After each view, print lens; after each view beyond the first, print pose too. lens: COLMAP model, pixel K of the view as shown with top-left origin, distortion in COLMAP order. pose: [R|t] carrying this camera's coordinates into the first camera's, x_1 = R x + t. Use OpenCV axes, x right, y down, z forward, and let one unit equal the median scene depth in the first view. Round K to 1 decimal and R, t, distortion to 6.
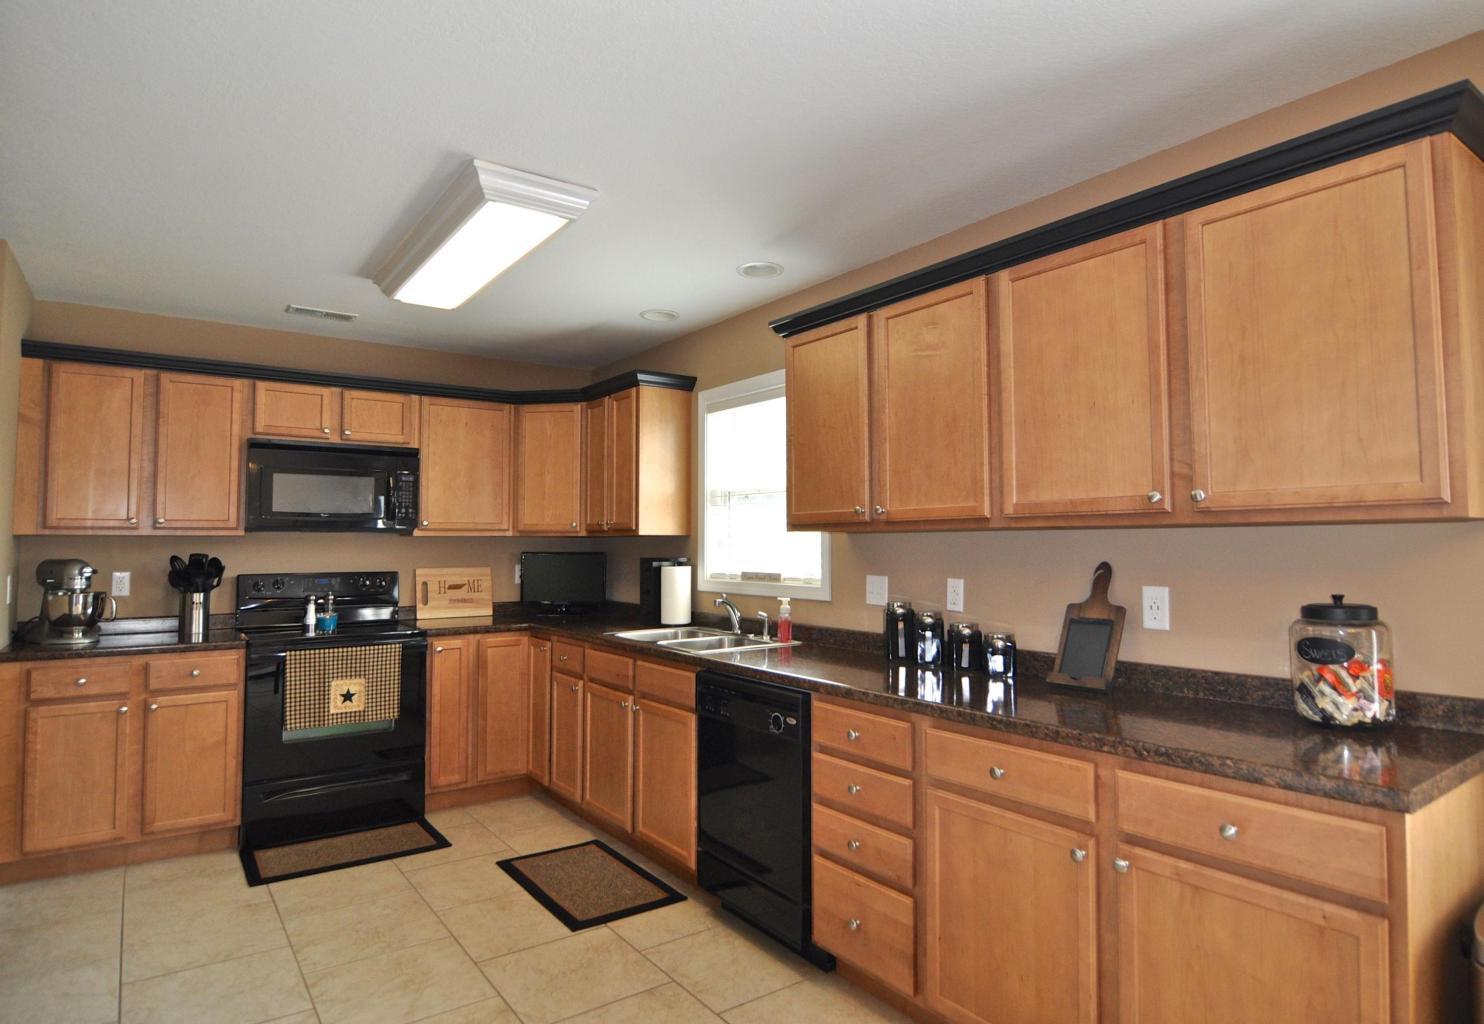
lens RADIAL K [[844.5, 0, 741.2], [0, 844.5, 506.6], [0, 0, 1]] dist [-0.007925, -0.000186]
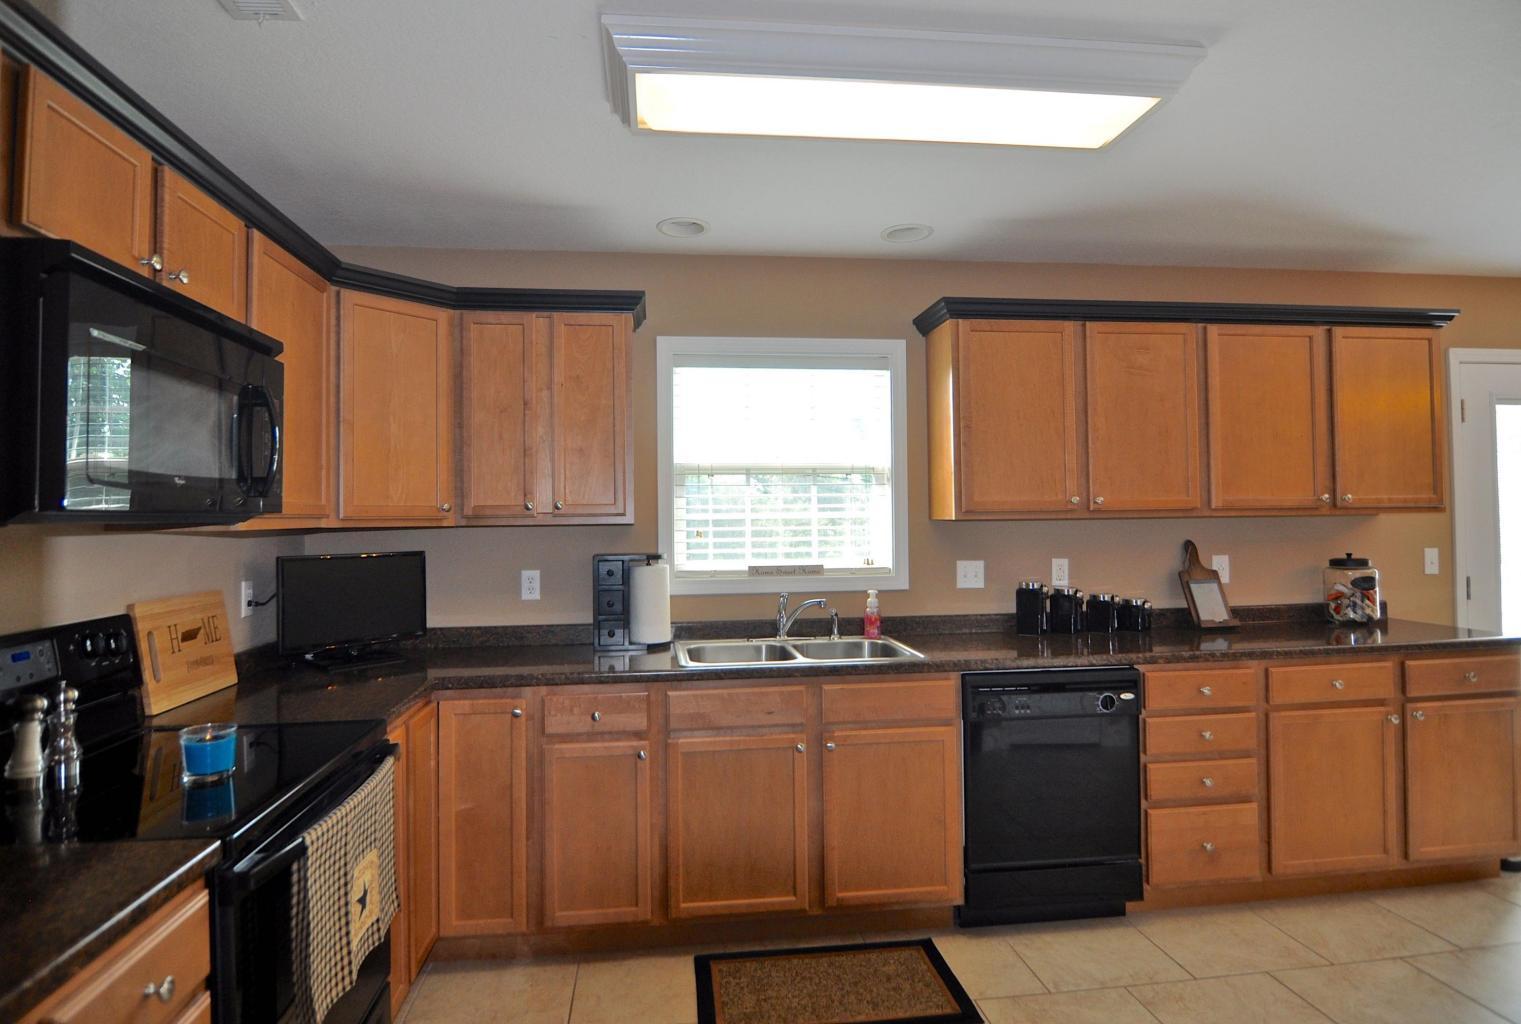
lens RADIAL K [[815.5, 0, 756.5], [0, 815.5, 511.4], [0, 0, 1]] dist [-0.009533, -0.007884]
pose [[0.484292, 0.008427, 0.874866, -0.895284], [-0.026859, 0.999626, 0.005239, 0.022660], [-0.874494, -0.026035, 0.484337, 0.767117]]
